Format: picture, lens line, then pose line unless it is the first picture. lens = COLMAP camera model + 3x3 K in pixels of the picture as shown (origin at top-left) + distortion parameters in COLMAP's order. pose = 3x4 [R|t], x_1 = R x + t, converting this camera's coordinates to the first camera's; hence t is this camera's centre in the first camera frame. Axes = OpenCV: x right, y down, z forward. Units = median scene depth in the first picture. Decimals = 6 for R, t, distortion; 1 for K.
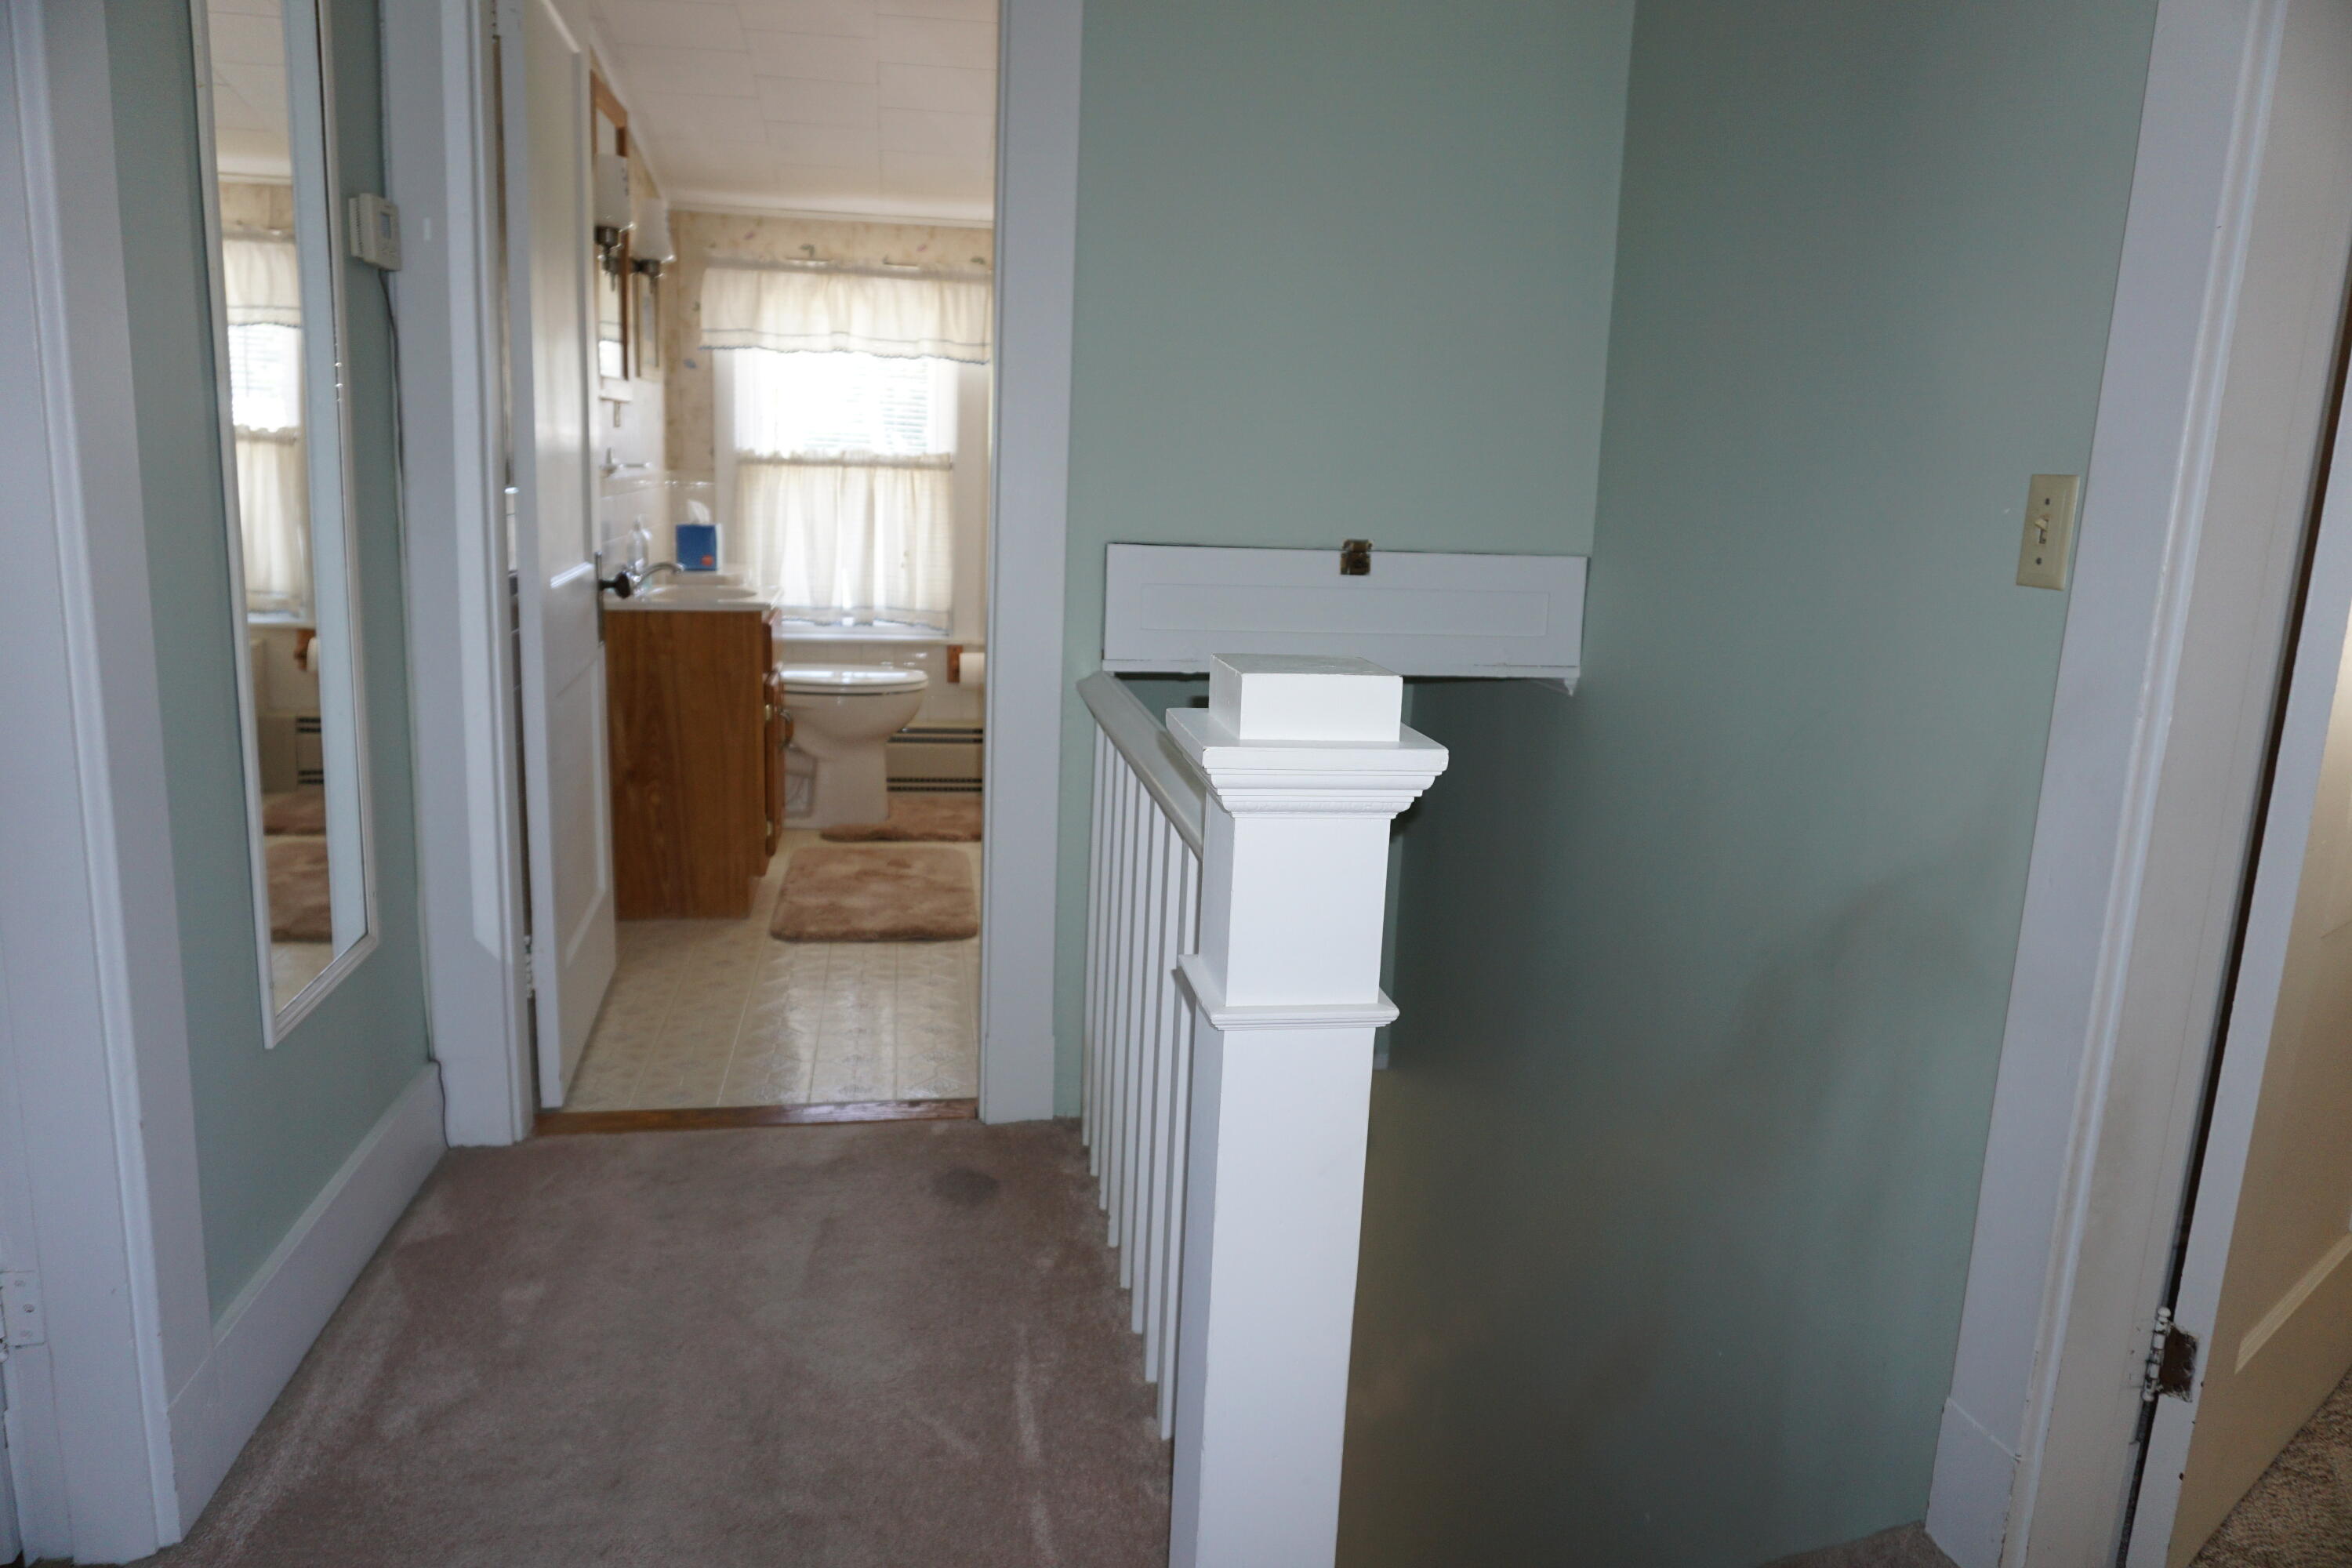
lens RADIAL K [[1573.6, 0, 1171.3], [0, 1573.6, 777.4], [0, 0, 1]] dist [-0.047798, 0.031041]
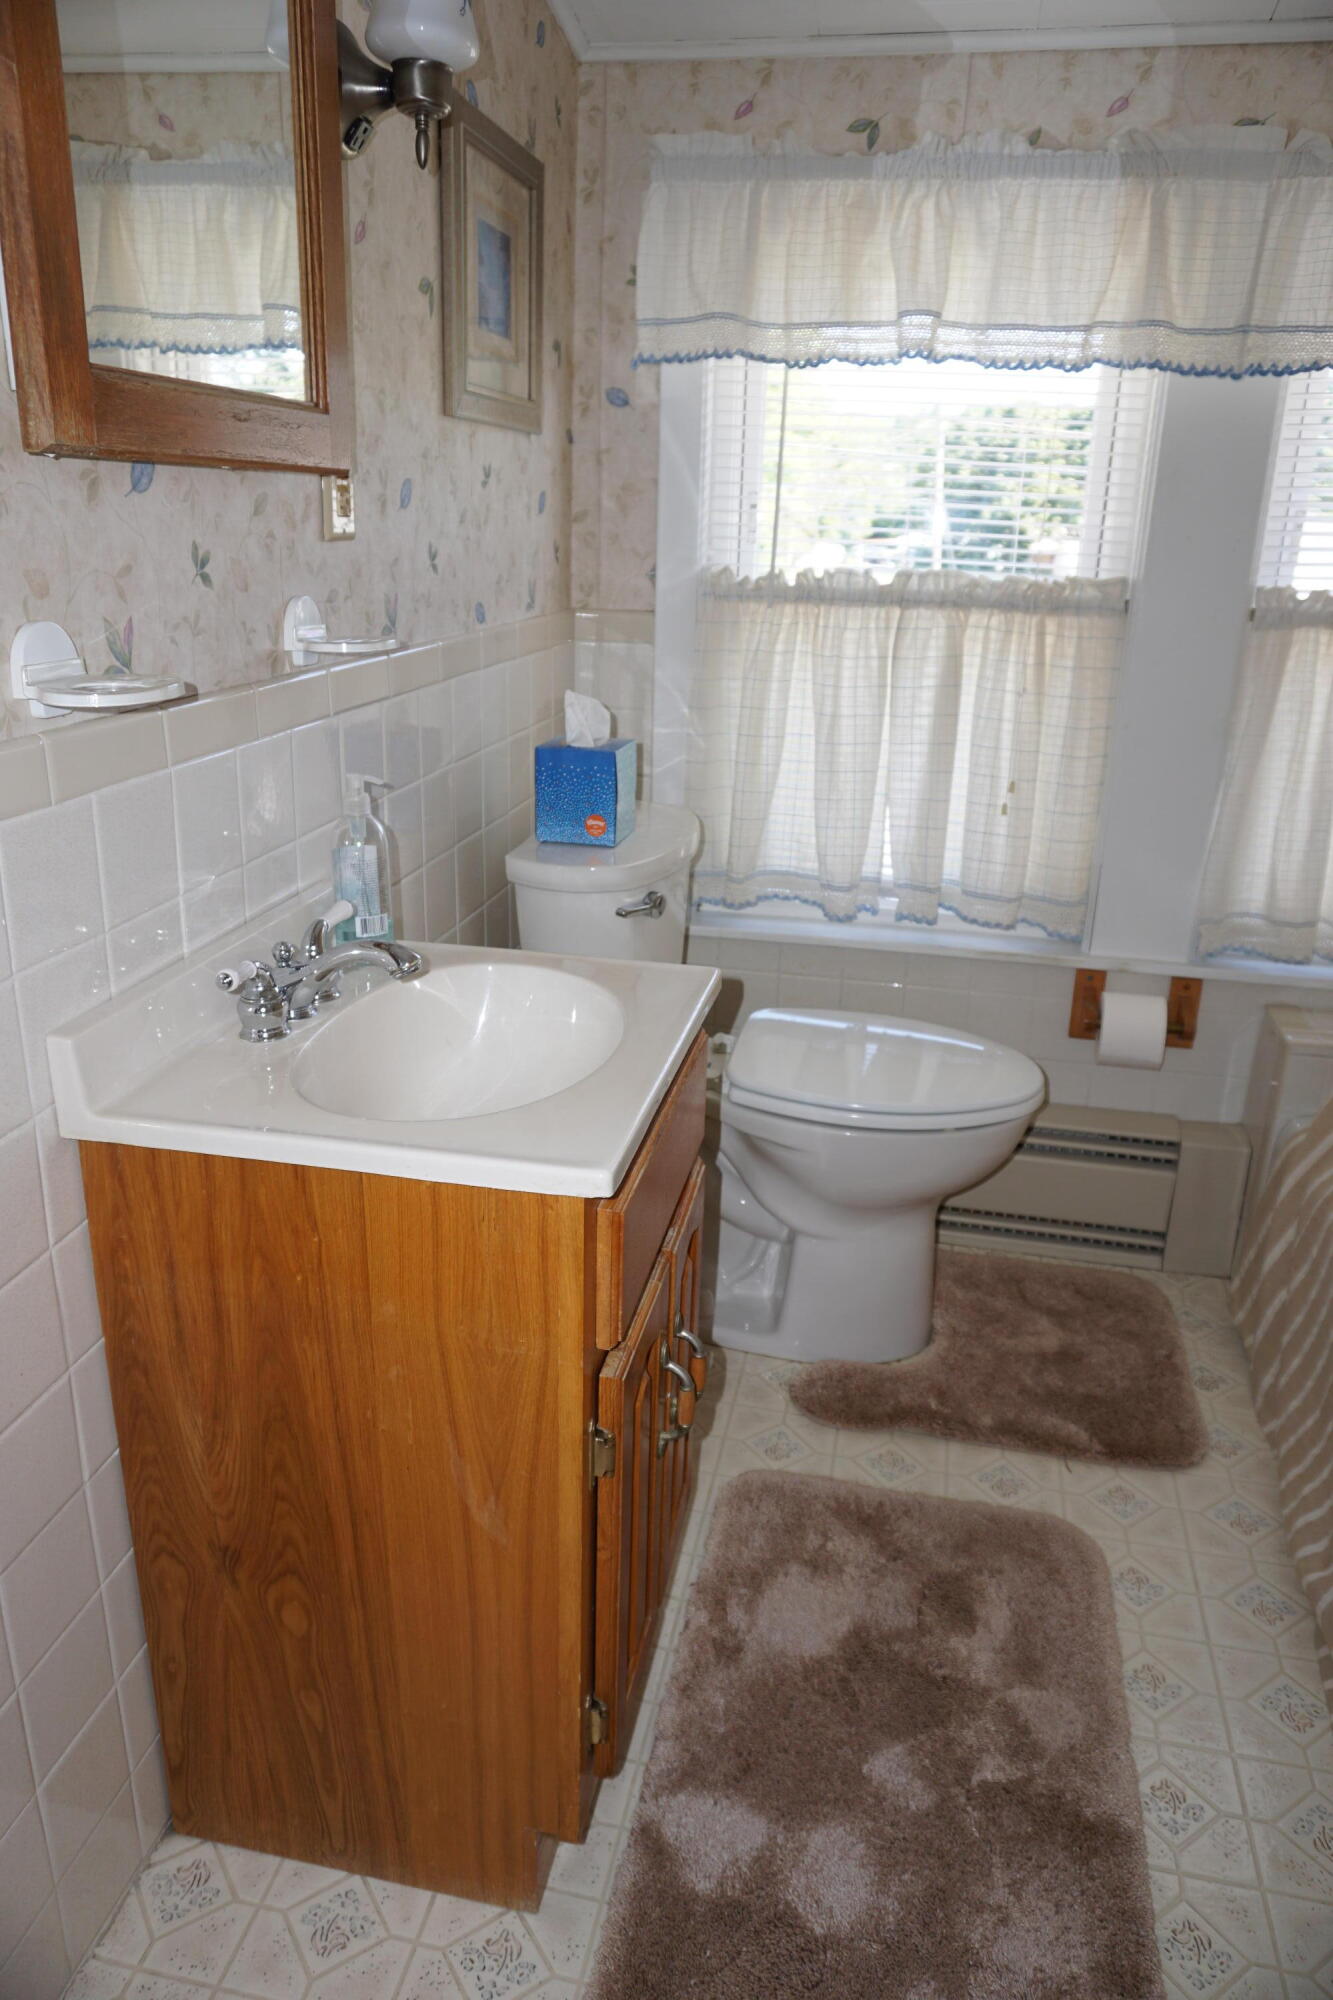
lens RADIAL K [[1338.1, 0, 671.0], [0, 1338.1, 1000.5], [0, 0, 1]] dist [-0.047798, 0.031041]
pose [[0.932182, 0.111582, -0.344365, -0.118832], [-0.063652, 0.987010, 0.147512, -0.132760], [0.356351, -0.115589, 0.927175, 0.570160]]
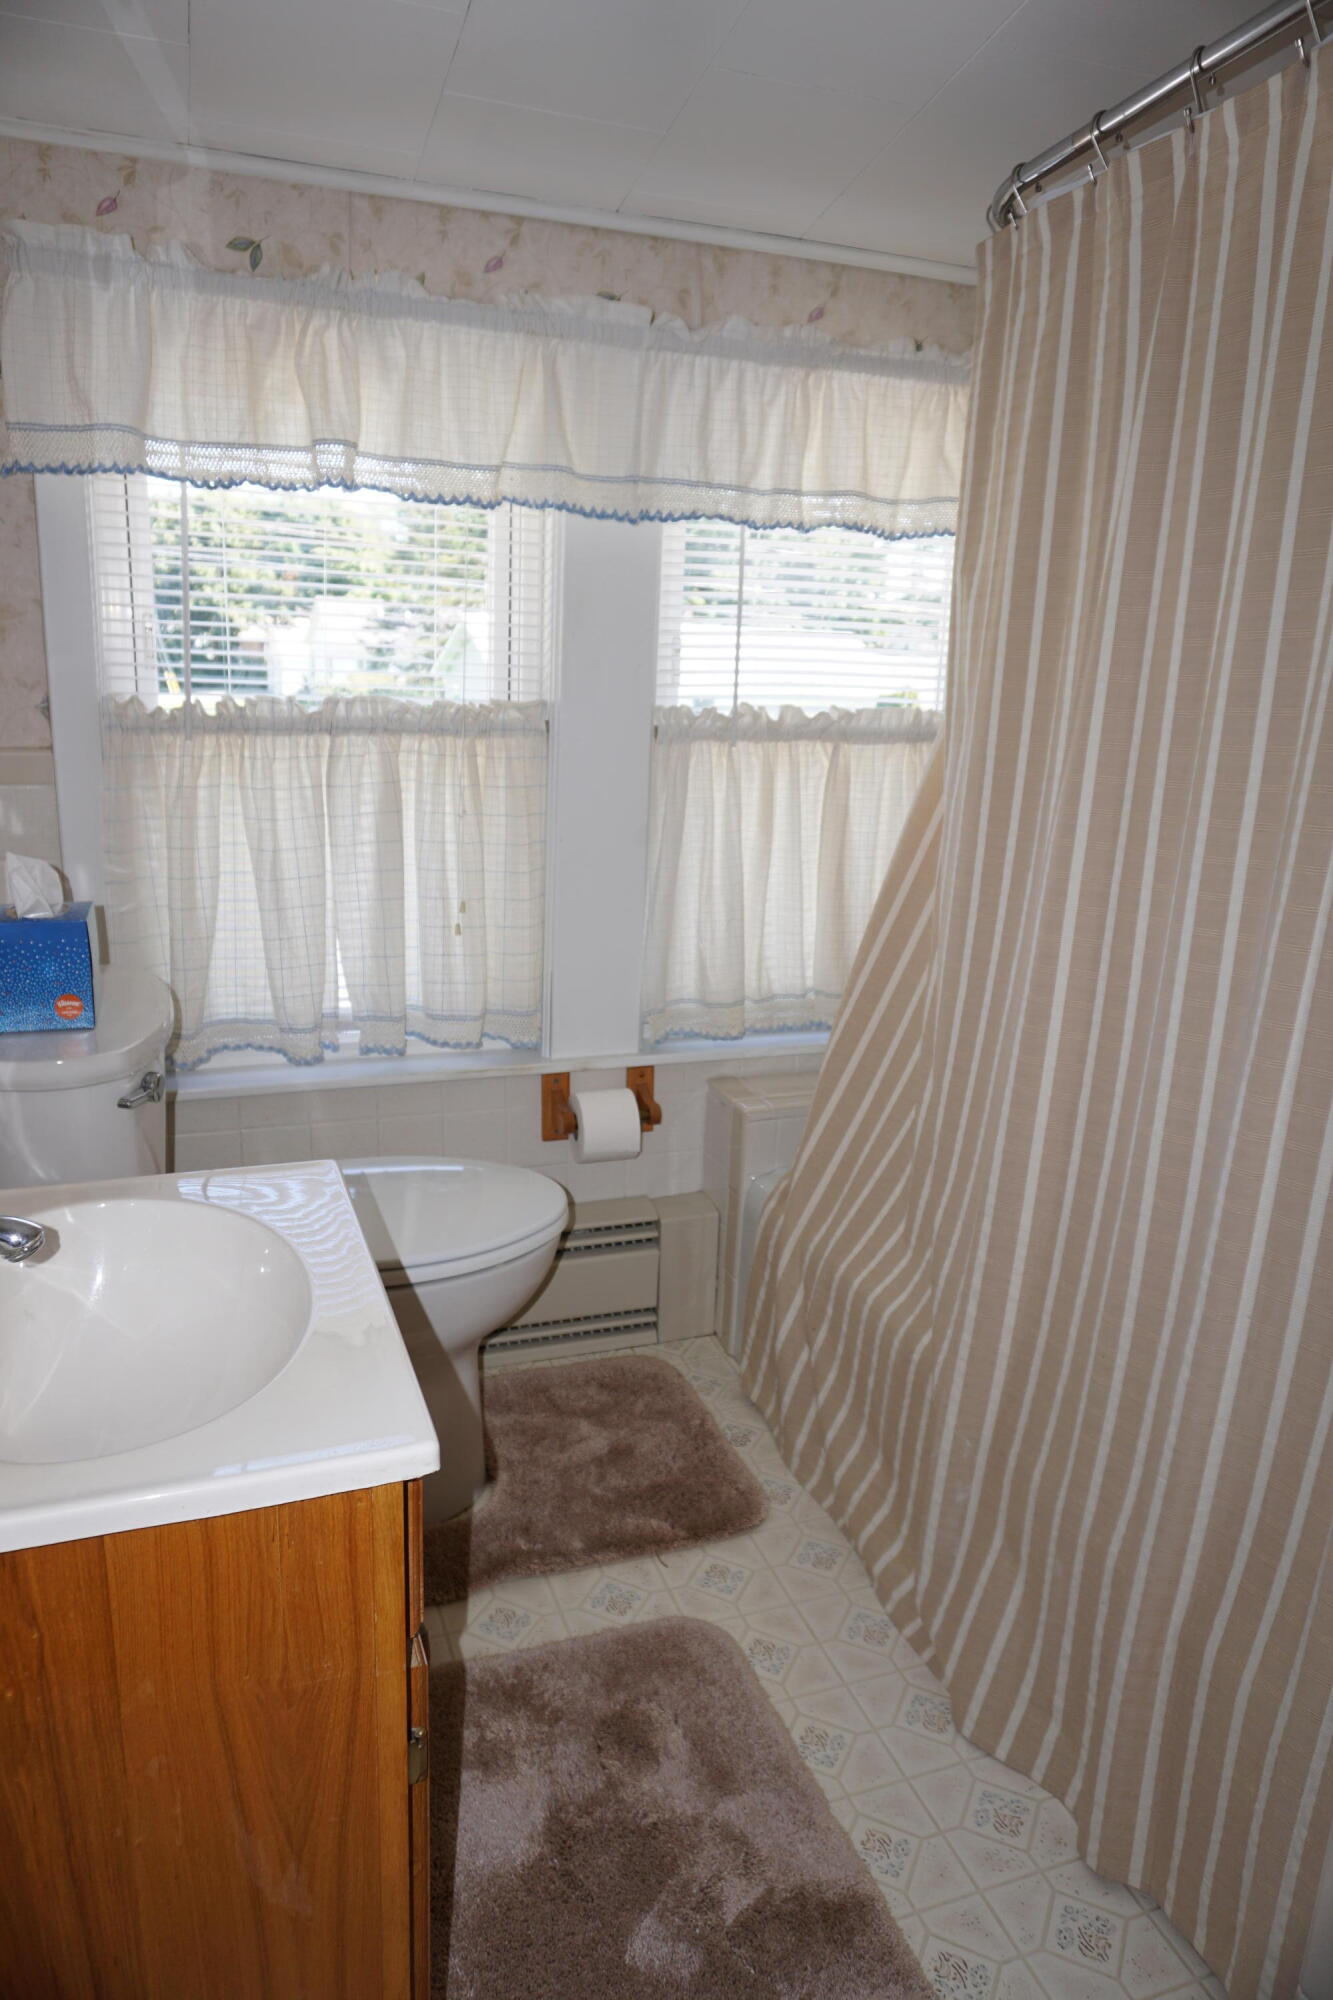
lens RADIAL K [[1338.1, 0, 671.9], [0, 1338.1, 999.6], [0, 0, 1]] dist [-0.047798, 0.031041]
pose [[0.981648, -0.044587, 0.185416, -0.187356], [0.030362, 0.996423, 0.078869, -0.146415], [-0.188269, -0.071792, 0.979490, 0.577176]]
